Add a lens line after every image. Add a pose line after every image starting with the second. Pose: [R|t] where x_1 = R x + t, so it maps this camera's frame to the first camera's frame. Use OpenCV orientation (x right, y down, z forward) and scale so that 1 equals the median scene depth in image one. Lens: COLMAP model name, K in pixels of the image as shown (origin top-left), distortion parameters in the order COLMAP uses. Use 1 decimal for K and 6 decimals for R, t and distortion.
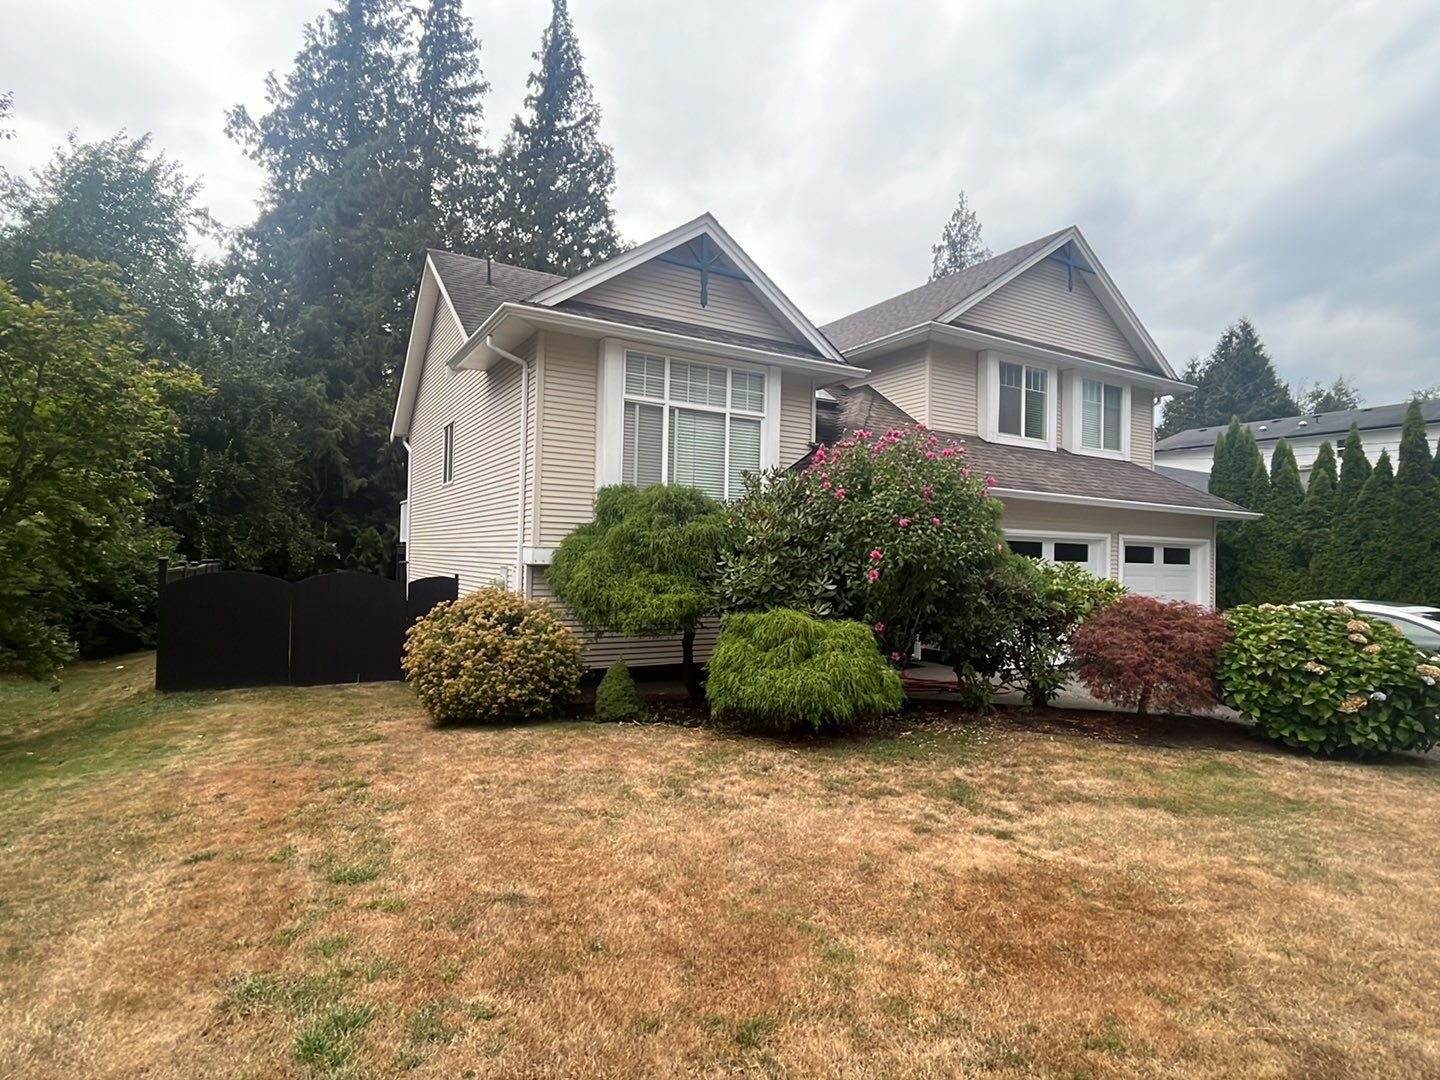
lens RADIAL K [[721.1, 0, 720.0], [0, 721.1, 540.0], [0, 0, 1]] dist [0.012540, 0.000119]
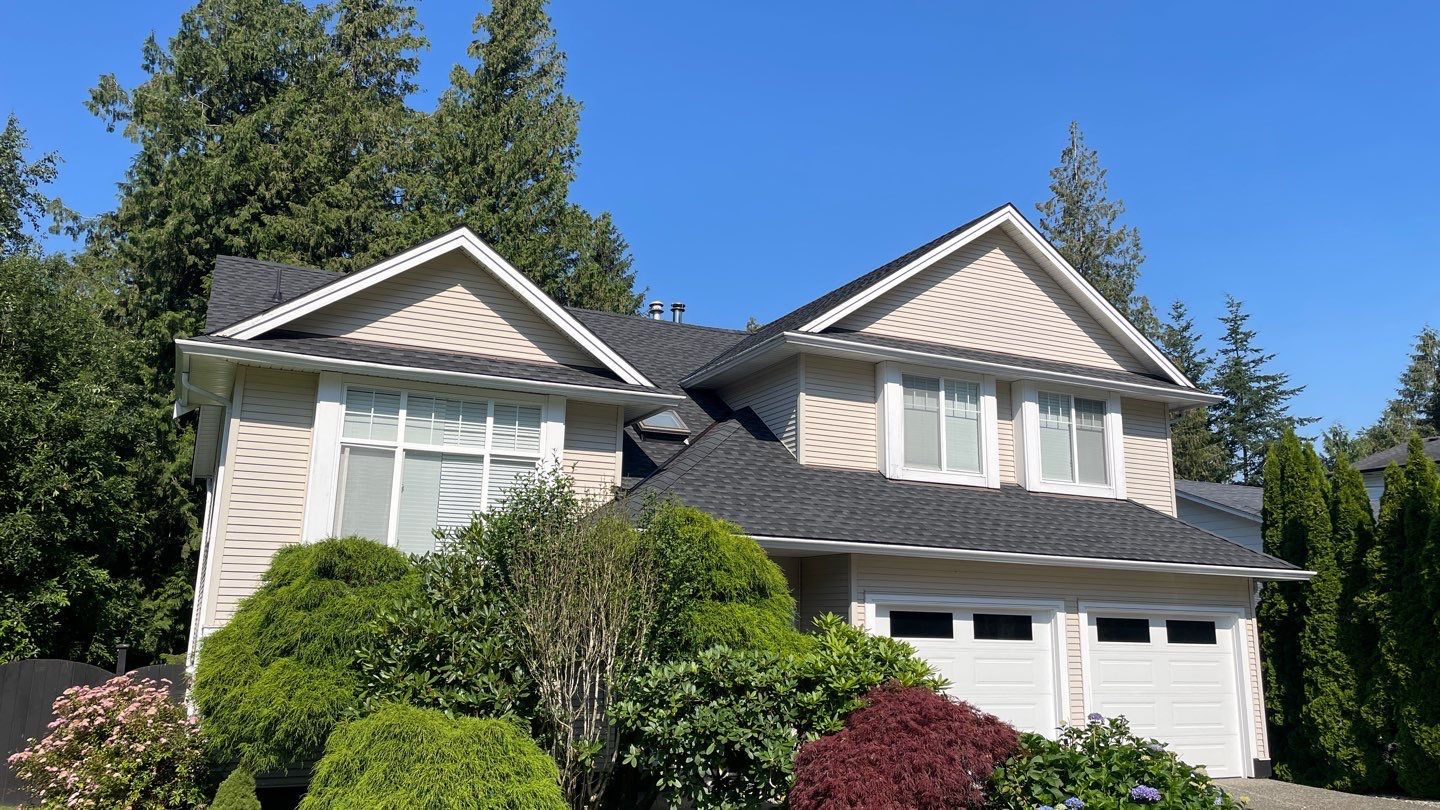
lens RADIAL K [[1058.1, 0, 720.0], [0, 1058.1, 405.0], [0, 0, 1]] dist [0.039826, -0.003037]
pose [[0.996458, -0.028493, -0.079117, 0.253212], [0.012592, 0.980797, -0.194625, 0.003863], [0.083143, 0.192939, 0.977682, -0.105360]]
